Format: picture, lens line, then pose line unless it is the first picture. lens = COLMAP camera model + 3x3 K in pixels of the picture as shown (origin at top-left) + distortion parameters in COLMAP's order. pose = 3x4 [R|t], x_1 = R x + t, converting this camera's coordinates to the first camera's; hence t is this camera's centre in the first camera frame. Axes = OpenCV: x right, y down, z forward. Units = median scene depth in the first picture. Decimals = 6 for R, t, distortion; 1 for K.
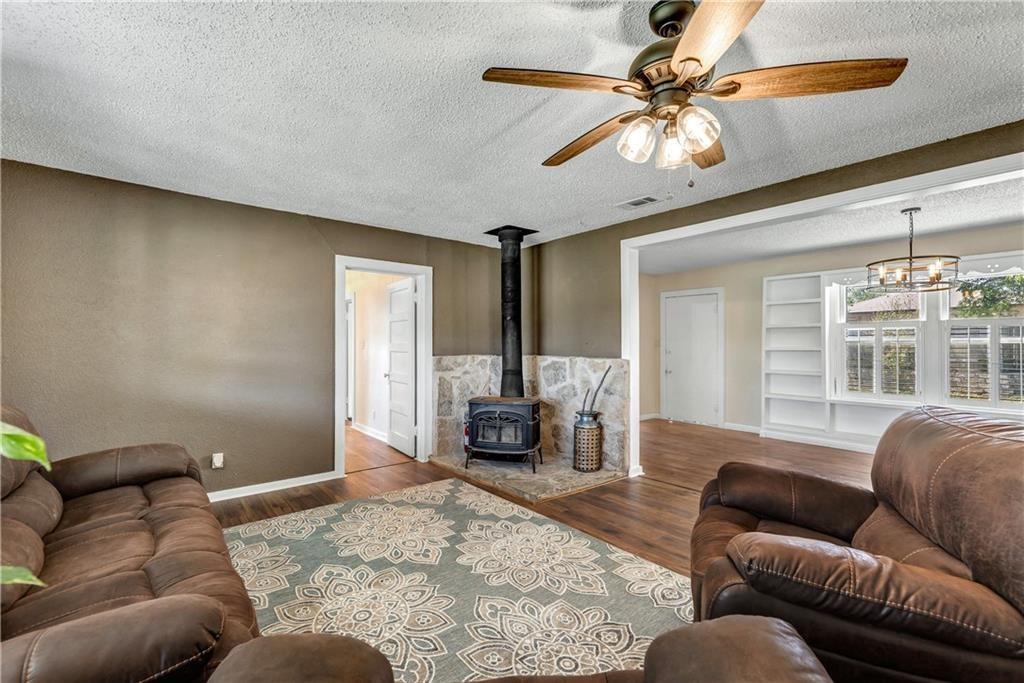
lens RADIAL K [[455.0, 0, 532.9], [0, 455.0, 338.8], [0, 0, 1]] dist [-0.002402, -0.000324]
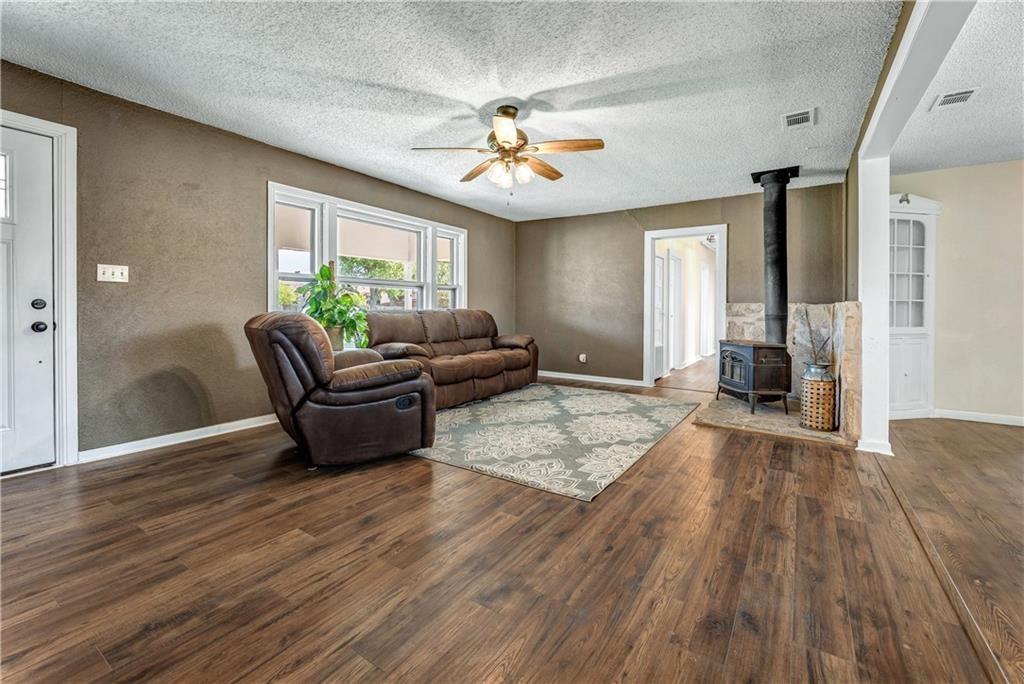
lens RADIAL K [[445.7, 0, 512.3], [0, 445.7, 313.1], [0, 0, 1]] dist [-0.008274, -0.000078]
pose [[0.279077, 0.010209, -0.960214, 0.807410], [0.005487, 0.999910, 0.012226, 0.053519], [0.960253, -0.008681, 0.278996, 0.202602]]
